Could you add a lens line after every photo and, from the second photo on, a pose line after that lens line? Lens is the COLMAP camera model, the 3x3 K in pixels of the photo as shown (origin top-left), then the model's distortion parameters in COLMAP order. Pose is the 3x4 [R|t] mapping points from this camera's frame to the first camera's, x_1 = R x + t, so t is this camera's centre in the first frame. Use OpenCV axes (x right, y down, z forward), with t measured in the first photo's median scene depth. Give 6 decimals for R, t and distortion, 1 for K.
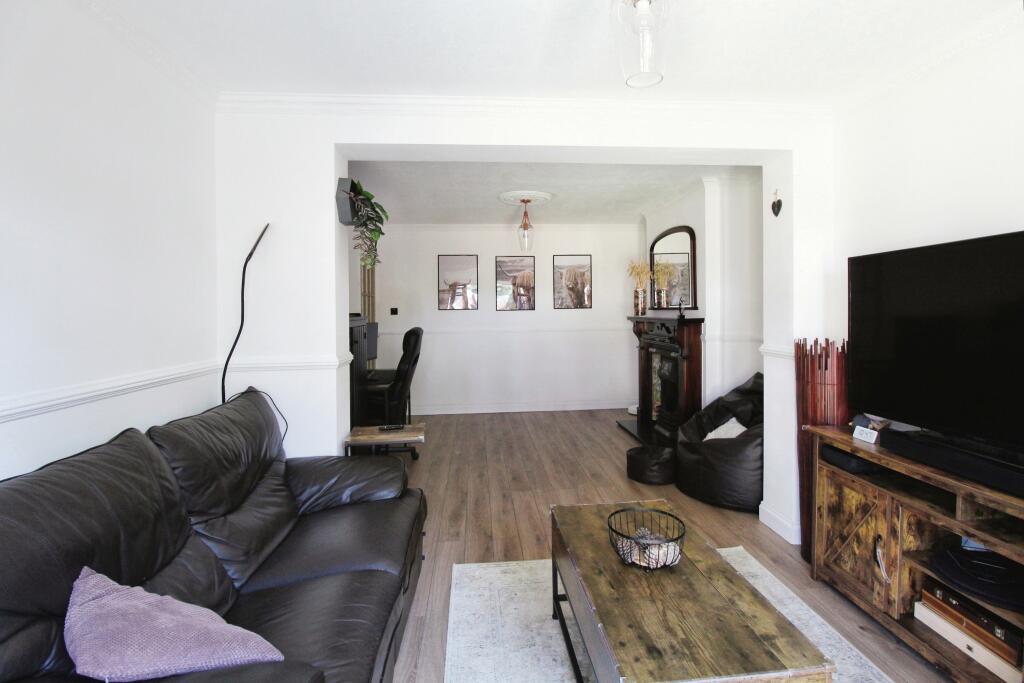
lens RADIAL K [[458.0, 0, 501.0], [0, 458.0, 320.1], [0, 0, 1]] dist [-0.009682, -0.008086]
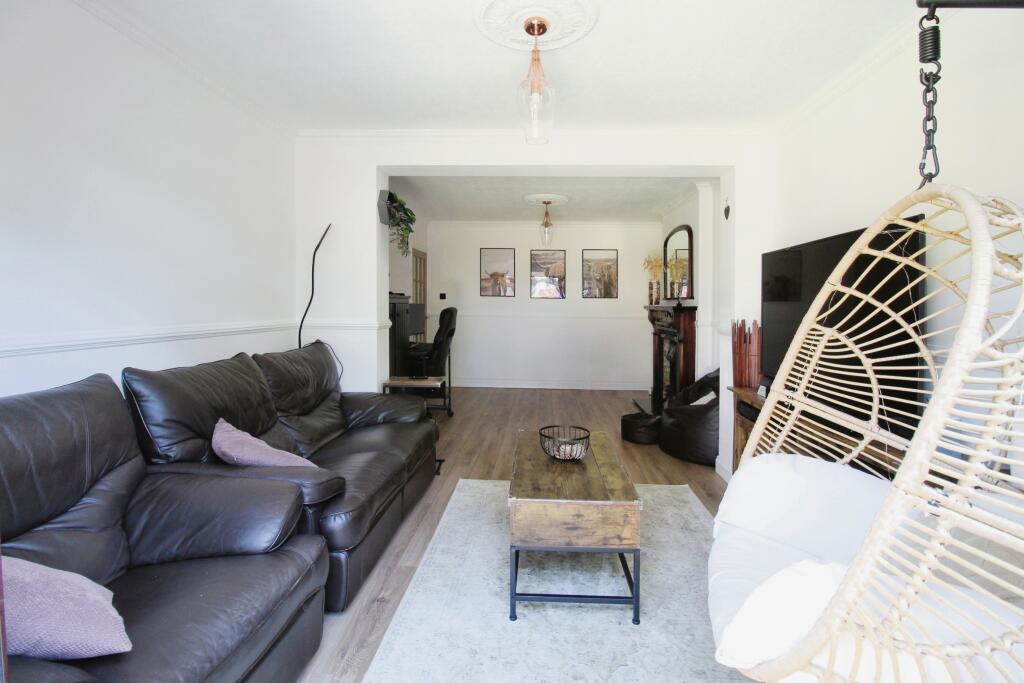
lens RADIAL K [[458.0, 0, 520.3], [0, 458.0, 335.7], [0, 0, 1]] dist [-0.009682, -0.008086]
pose [[0.993116, 0.034079, -0.112067, 0.209670], [-0.028888, 0.998448, 0.047617, 0.042978], [0.113515, -0.044051, 0.992559, -0.302837]]
